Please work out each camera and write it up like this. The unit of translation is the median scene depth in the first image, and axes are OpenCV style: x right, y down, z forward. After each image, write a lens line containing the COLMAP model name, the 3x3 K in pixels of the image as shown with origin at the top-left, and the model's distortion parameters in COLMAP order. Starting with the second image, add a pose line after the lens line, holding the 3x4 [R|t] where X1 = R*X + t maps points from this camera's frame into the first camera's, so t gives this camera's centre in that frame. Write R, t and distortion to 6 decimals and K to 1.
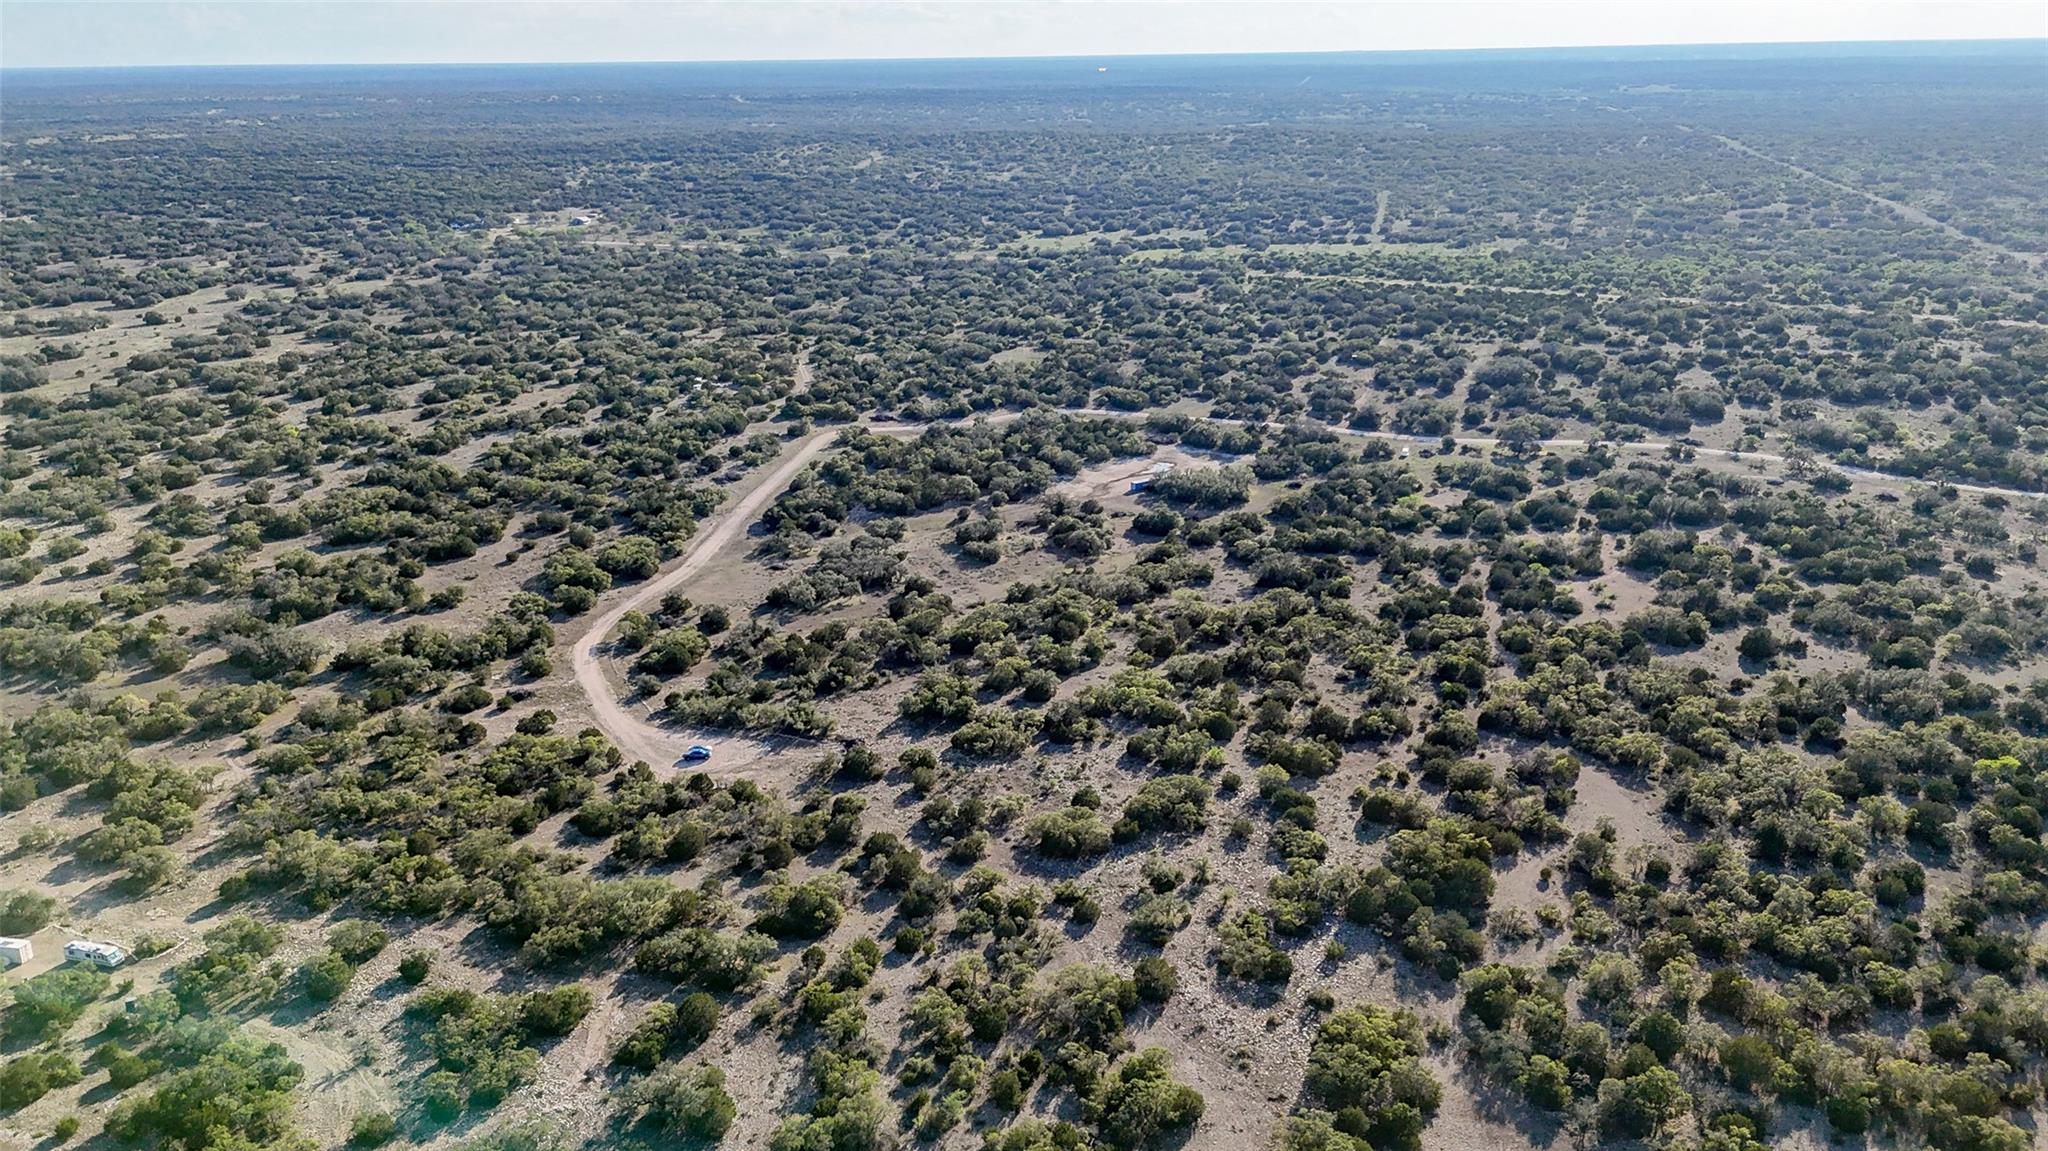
lens RADIAL K [[1547.3, 0, 1027.5], [0, 1547.3, 573.1], [0, 0, 1]] dist [0.057481, -0.051458]
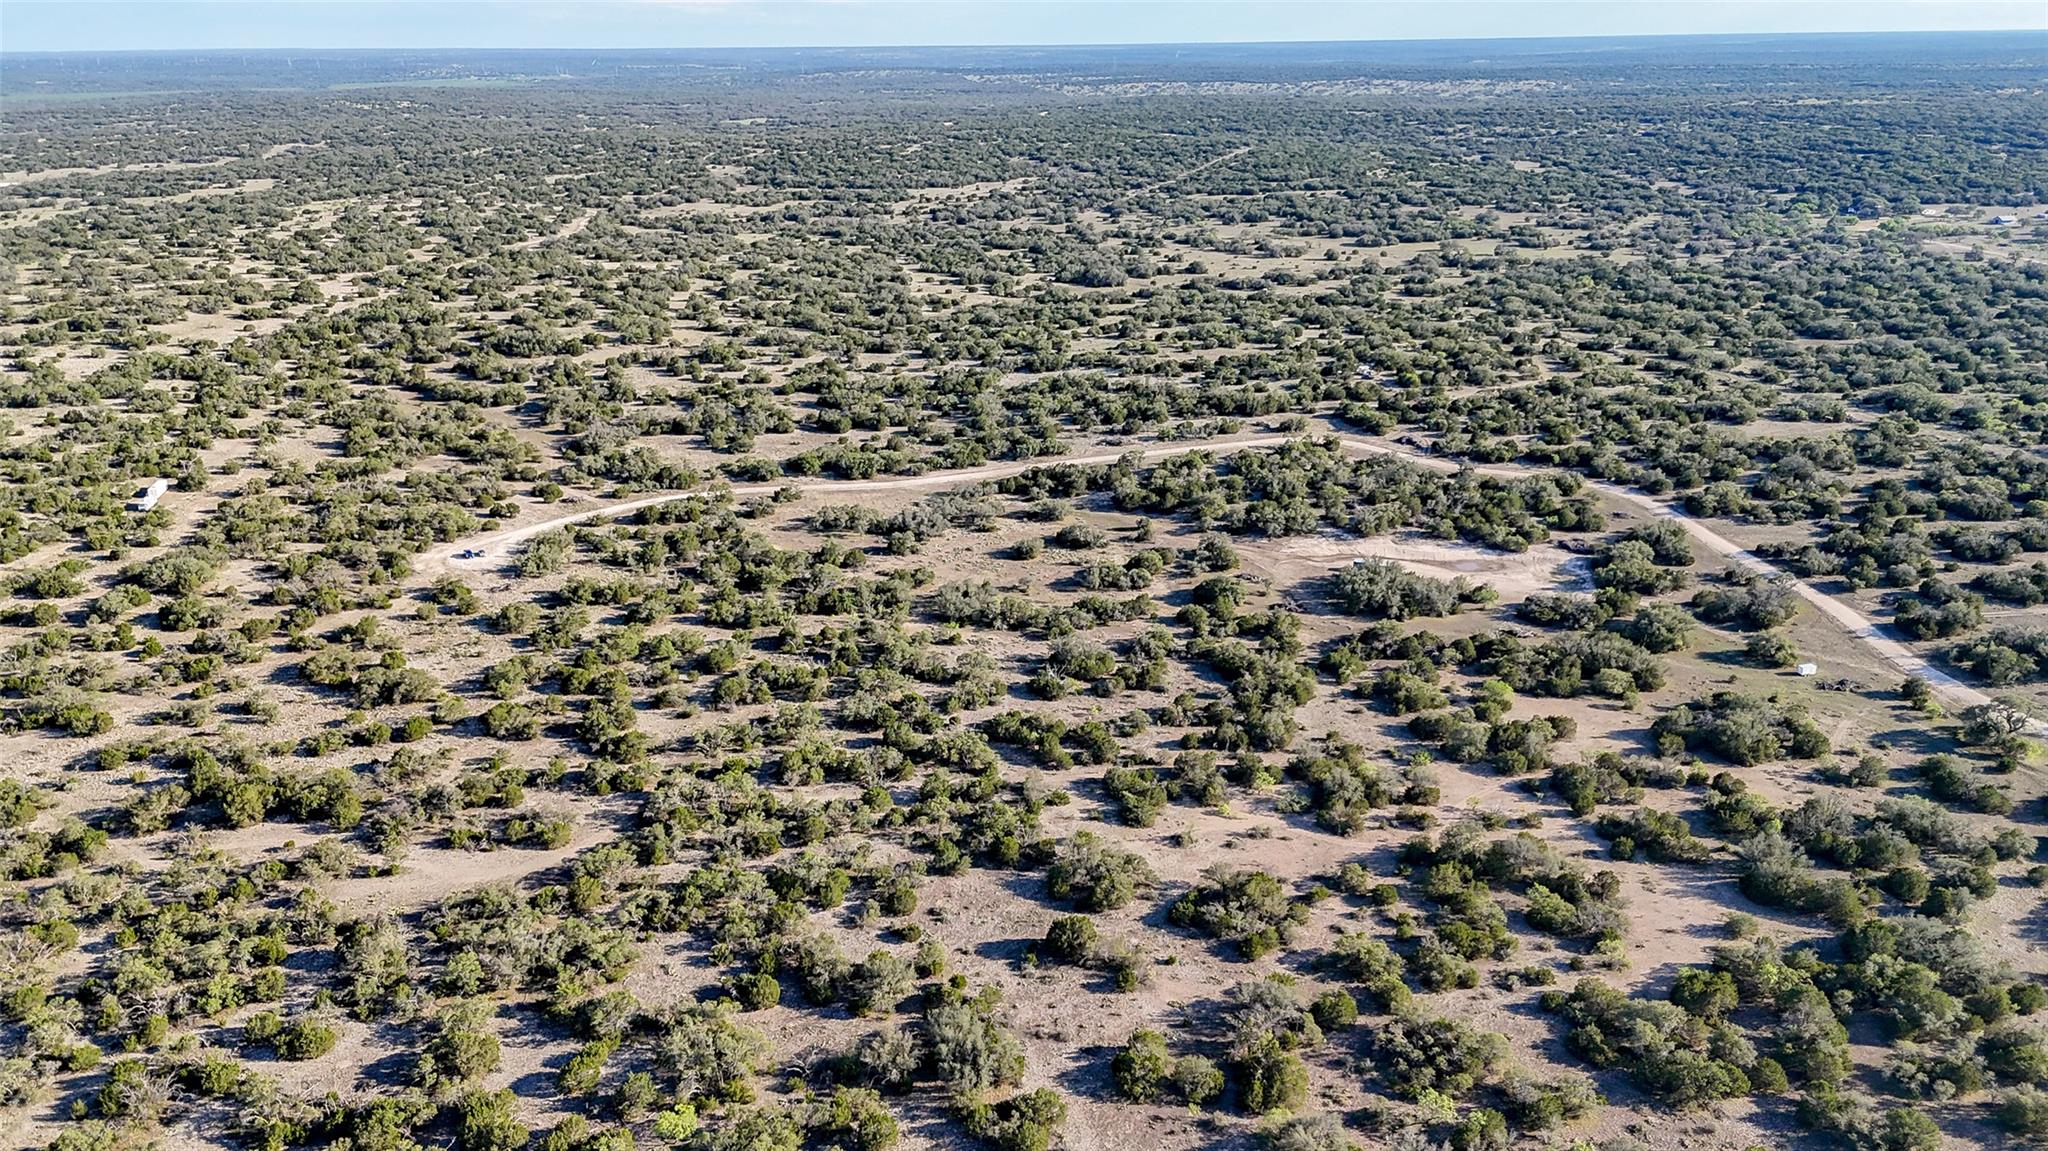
lens RADIAL K [[1547.3, 0, 1025.9], [0, 1547.3, 577.4], [0, 0, 1]] dist [0.057481, -0.051458]
pose [[0.429314, 0.304067, -0.850431, 0.782627], [-0.283091, 0.939475, 0.192995, -0.179498], [0.857641, 0.157894, 0.489408, 0.504426]]
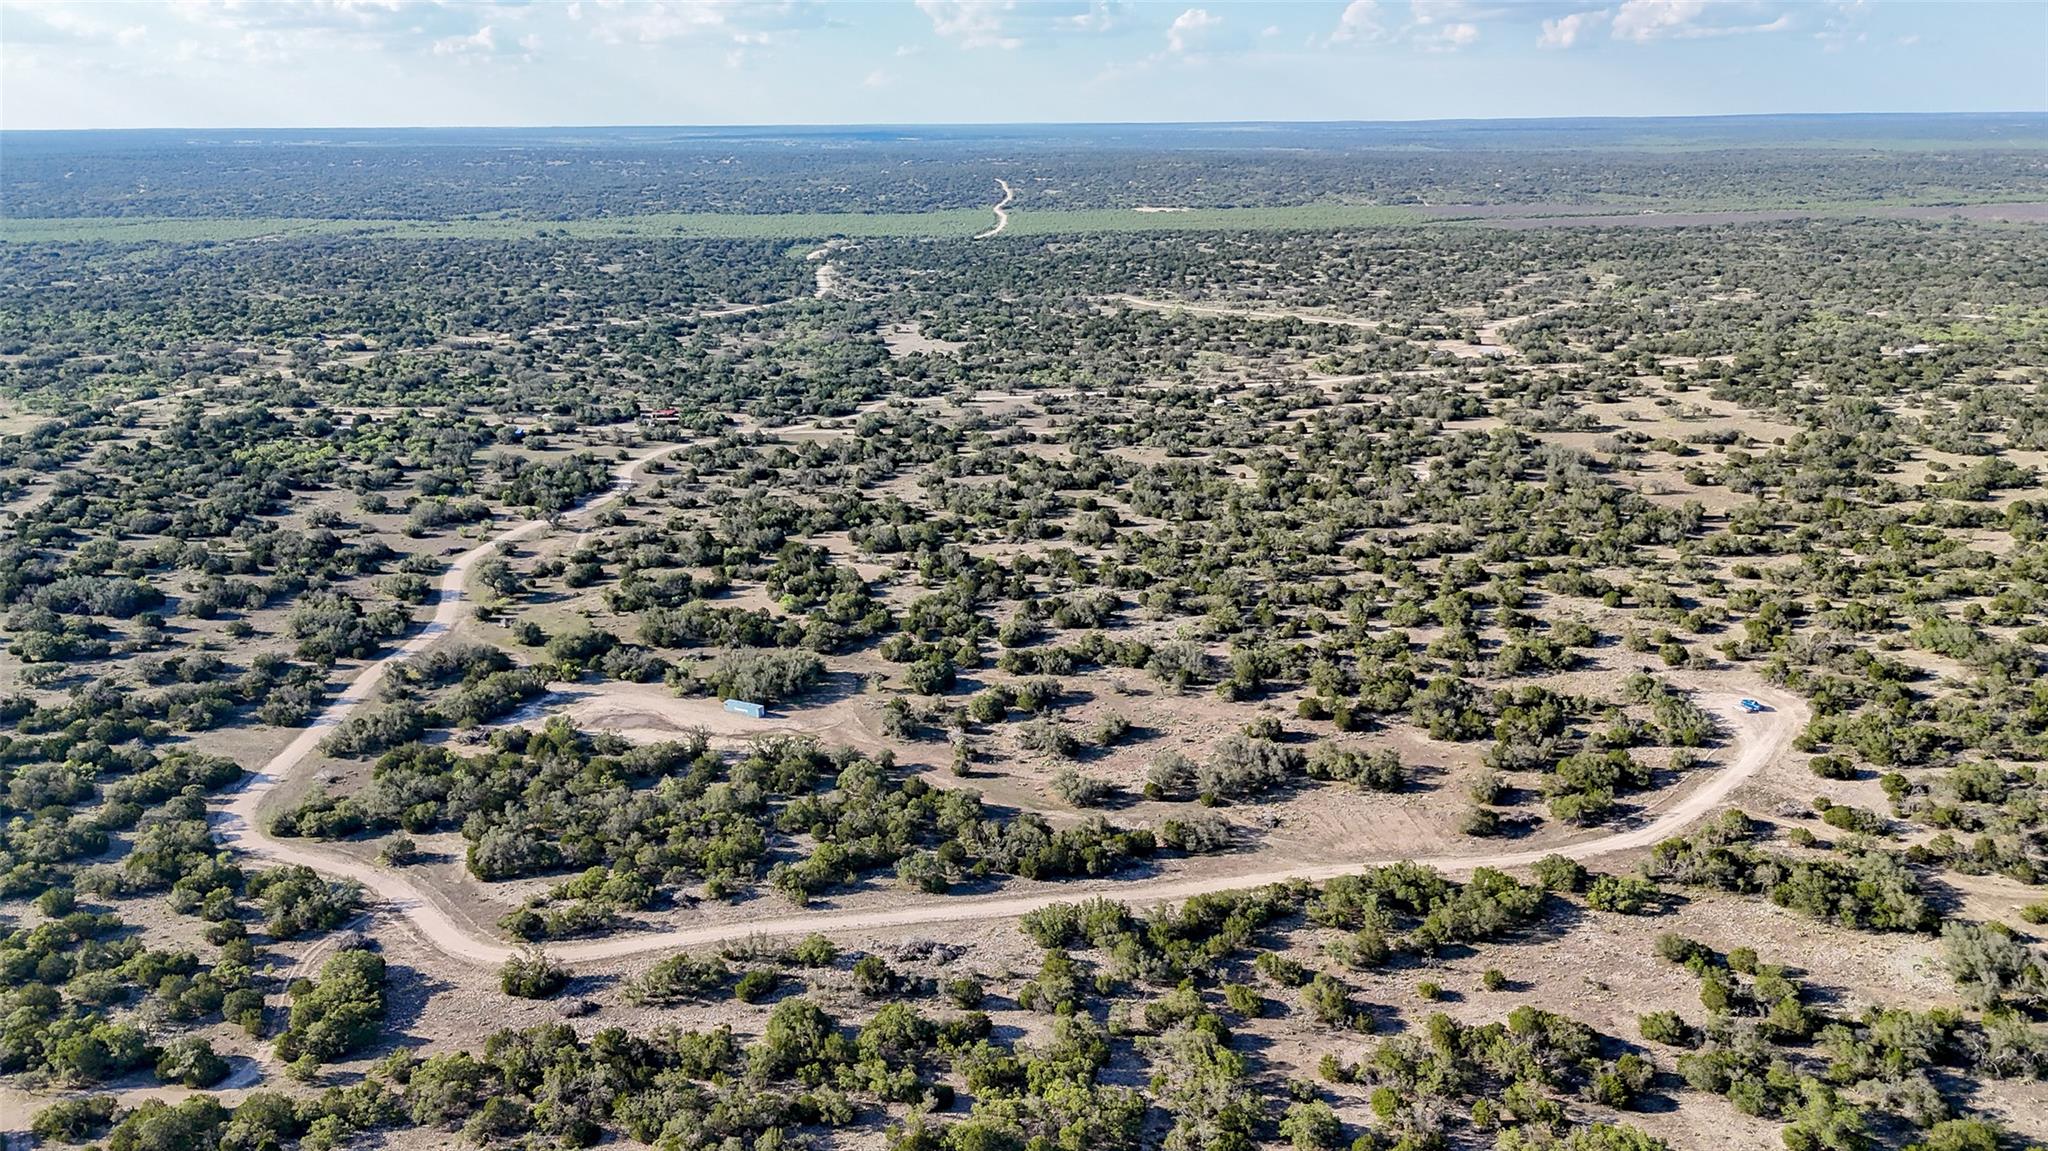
lens RADIAL K [[1547.3, 0, 1034.6], [0, 1547.3, 569.5], [0, 0, 1]] dist [0.057481, -0.051458]
pose [[-0.366215, -0.244877, 0.897732, -0.722941], [0.308016, 0.878466, 0.365272, -0.398332], [-0.878074, 0.410283, -0.246281, 1.168939]]
